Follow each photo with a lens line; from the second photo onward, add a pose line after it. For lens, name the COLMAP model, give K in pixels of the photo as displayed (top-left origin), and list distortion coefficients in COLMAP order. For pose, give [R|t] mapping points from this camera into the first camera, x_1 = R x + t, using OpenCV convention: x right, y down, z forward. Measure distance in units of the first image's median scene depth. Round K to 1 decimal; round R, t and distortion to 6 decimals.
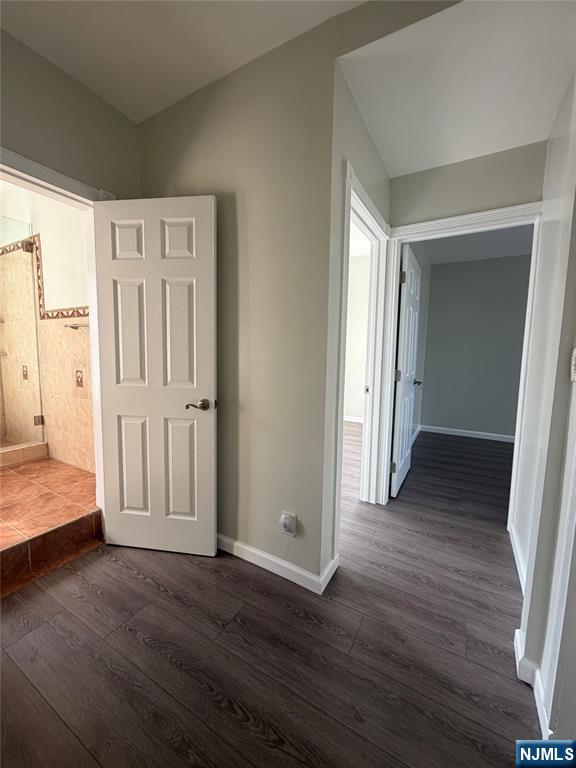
lens RADIAL K [[305.1, 0, 293.1], [0, 305.1, 376.4], [0, 0, 1]] dist [0.001002, -0.000295]
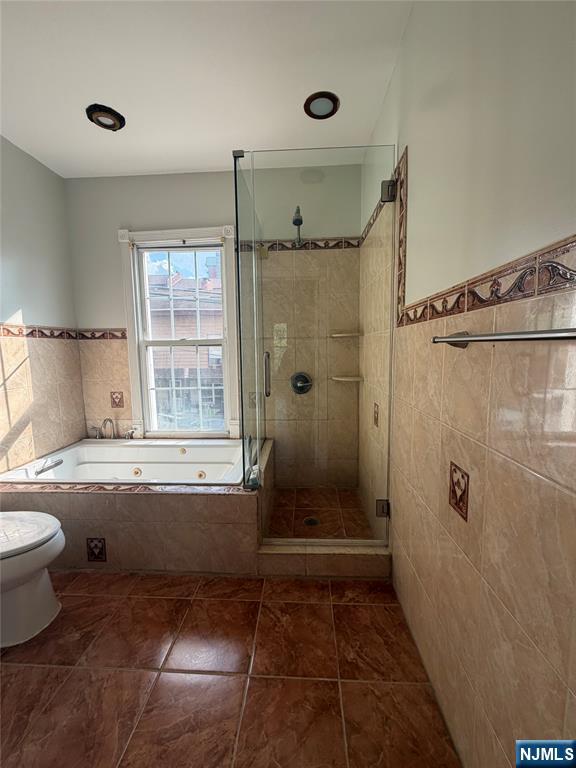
lens RADIAL K [[305.1, 0, 288.2], [0, 305.1, 383.7], [0, 0, 1]] dist [0.001002, -0.000295]
pose [[0.441856, 0.079716, -0.893537, -0.459948], [-0.058795, 0.996476, 0.059825, -0.115278], [0.895157, 0.026101, 0.444986, 0.634962]]
